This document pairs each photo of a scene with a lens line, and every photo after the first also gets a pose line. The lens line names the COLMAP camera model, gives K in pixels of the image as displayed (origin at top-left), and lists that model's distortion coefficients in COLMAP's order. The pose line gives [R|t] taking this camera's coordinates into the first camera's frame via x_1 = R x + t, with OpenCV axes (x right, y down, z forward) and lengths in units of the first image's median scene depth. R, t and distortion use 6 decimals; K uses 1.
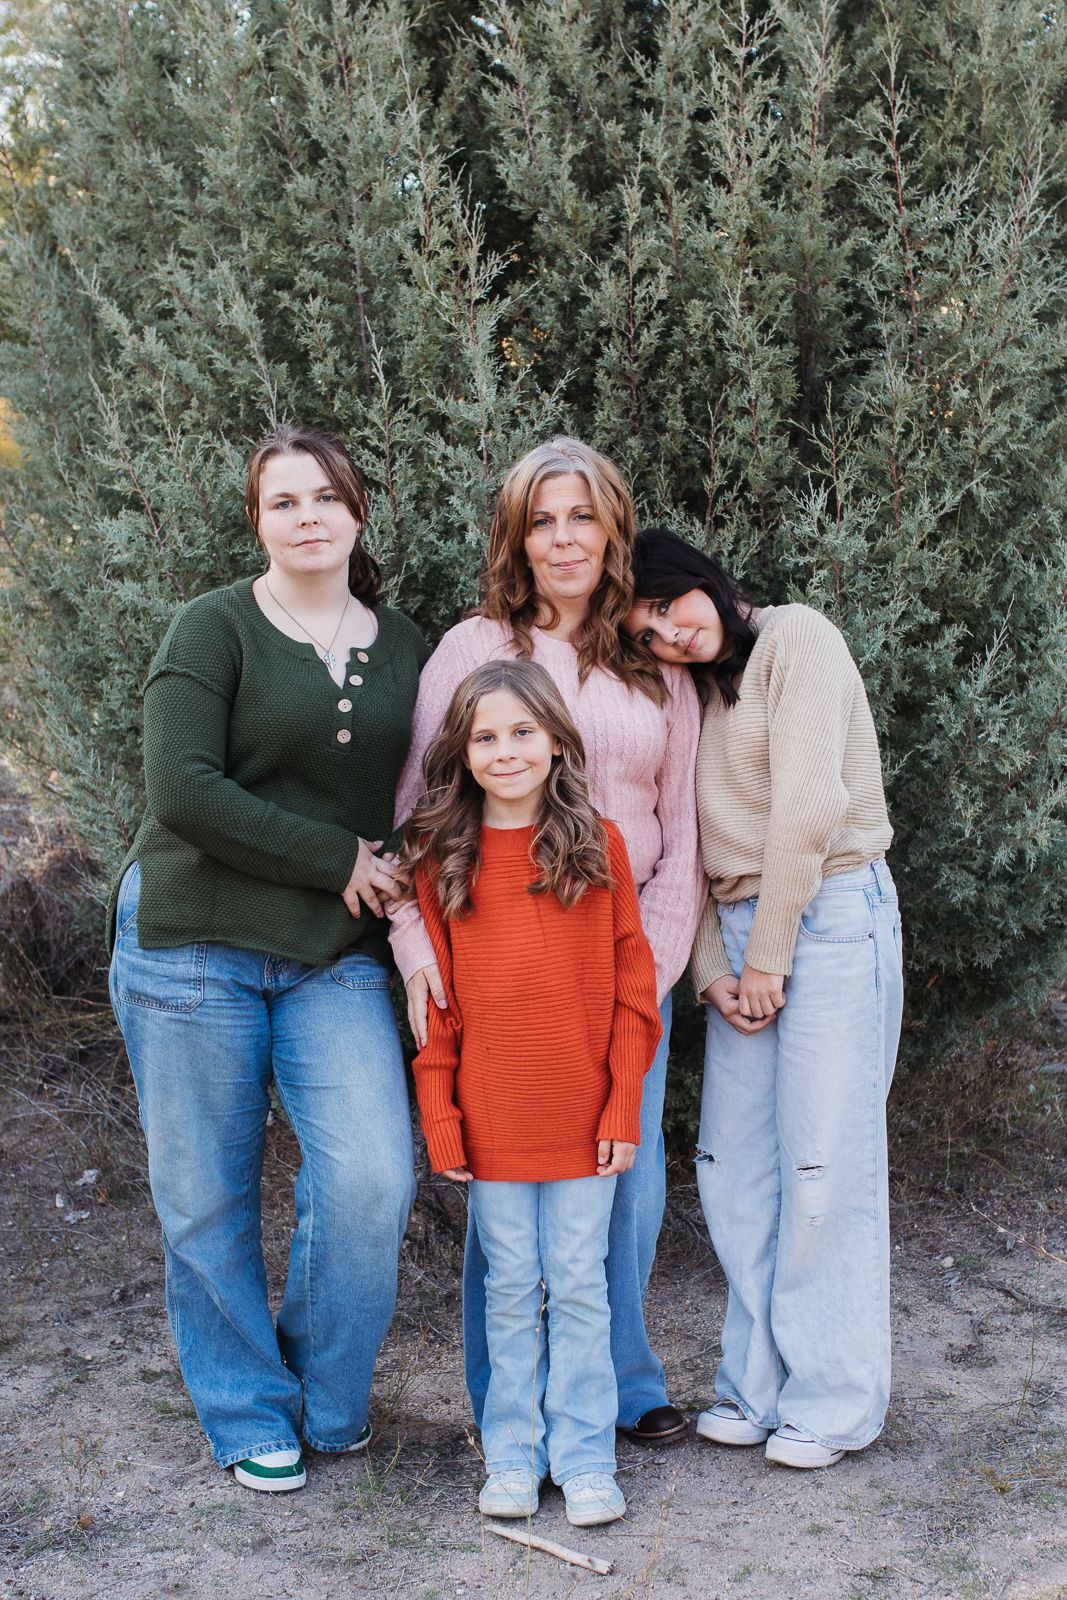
lens RADIAL K [[2332.8, 0, 638.9], [0, 2332.8, 853.0], [0, 0, 1]] dist [-0.035744, -0.013961]
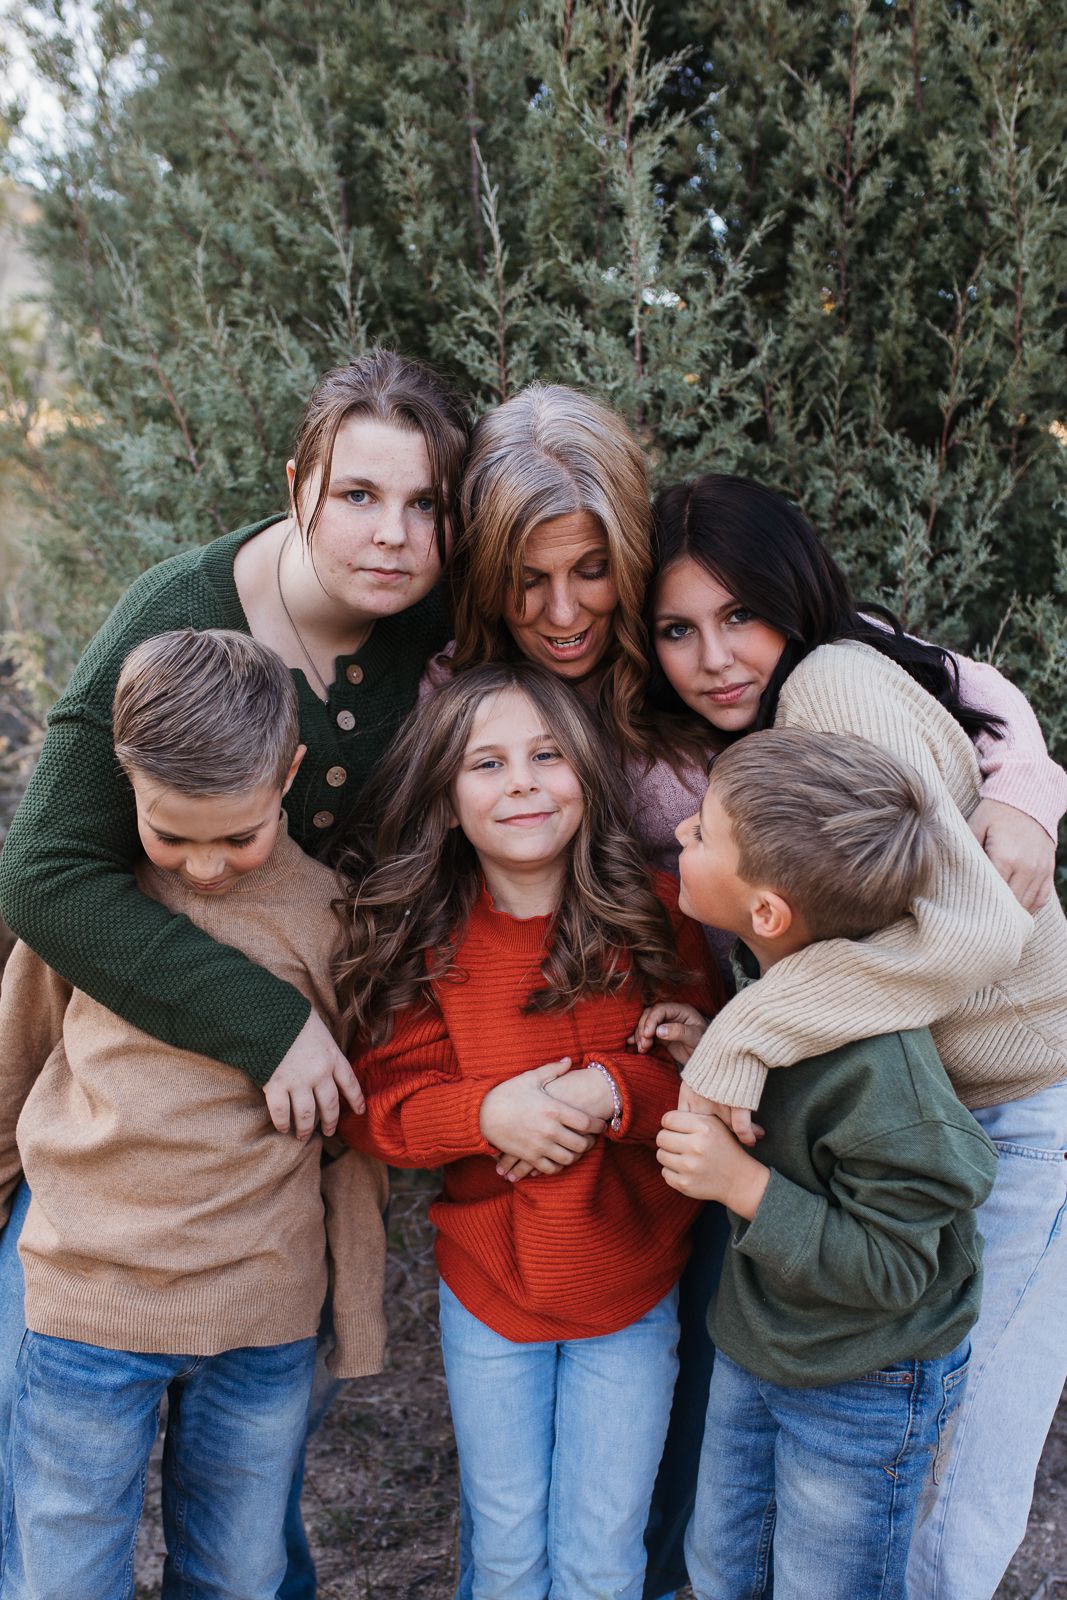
lens RADIAL K [[1614.1, 0, 533.3], [0, 1614.1, 837.4], [0, 0, 1]] dist [-0.044610, 0.035046]
pose [[0.994298, 0.038702, -0.099365, -0.042436], [-0.034540, 0.998466, 0.043271, -0.041116], [0.100888, -0.039593, 0.994110, 0.493889]]
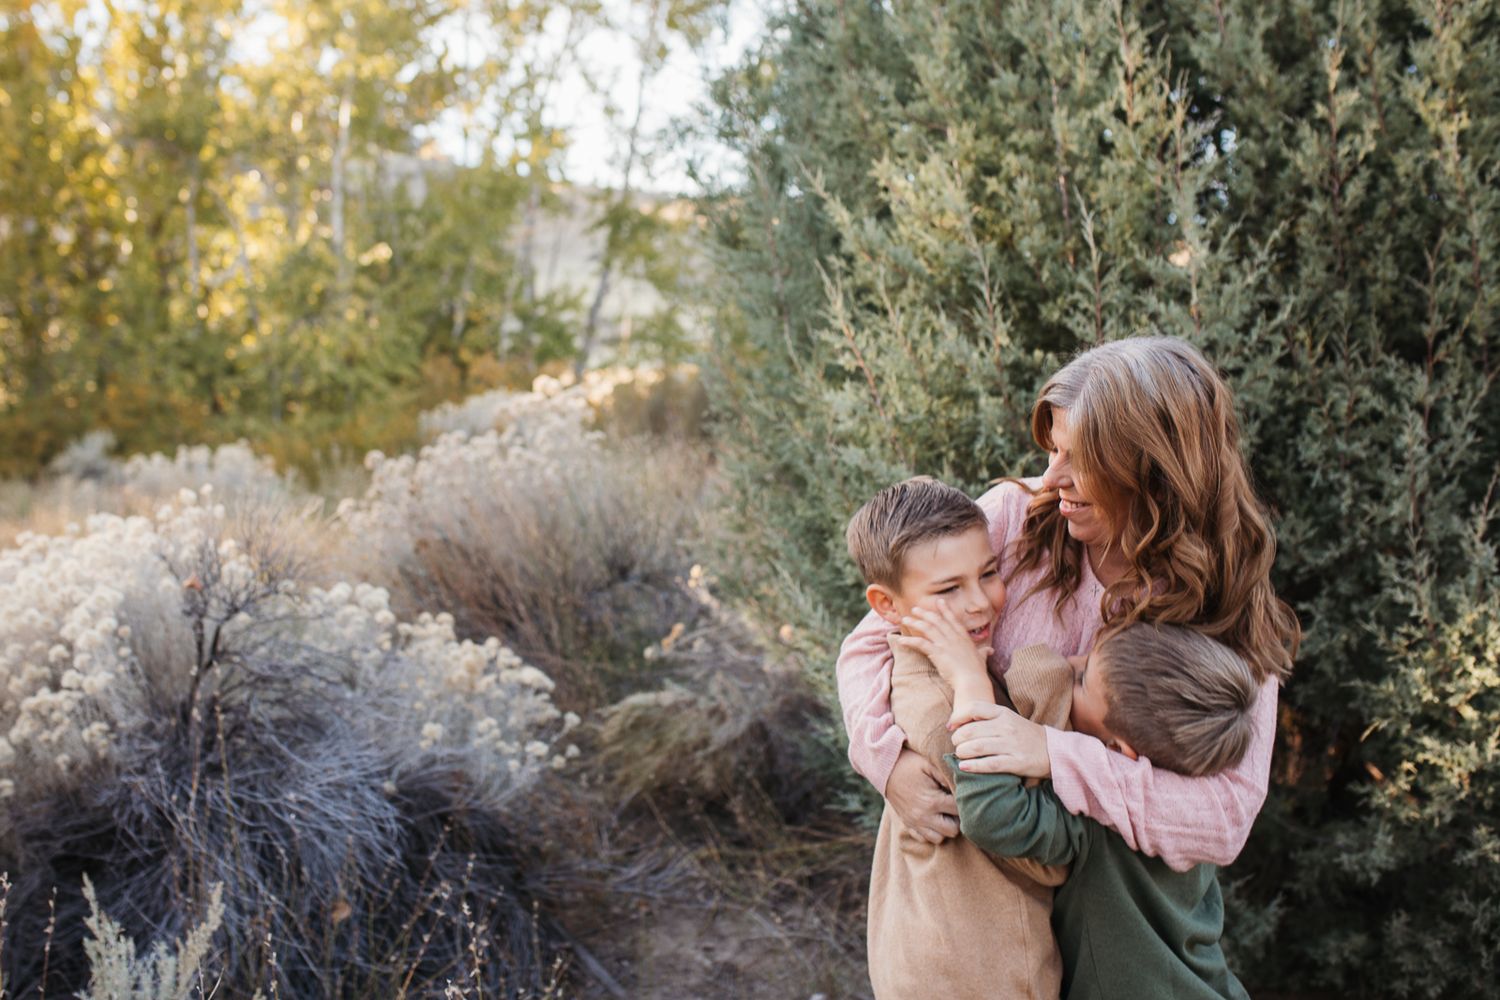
lens RADIAL K [[1614.8, 0, 647.2], [0, 1614.8, 407.2], [0, 0, 1]] dist [-0.079272, 0.114122]
pose [[0.946800, -0.043607, -0.318855, -0.070158], [-0.012623, 0.984983, -0.172189, -0.004637], [0.321576, 0.167053, 0.932031, 0.267514]]
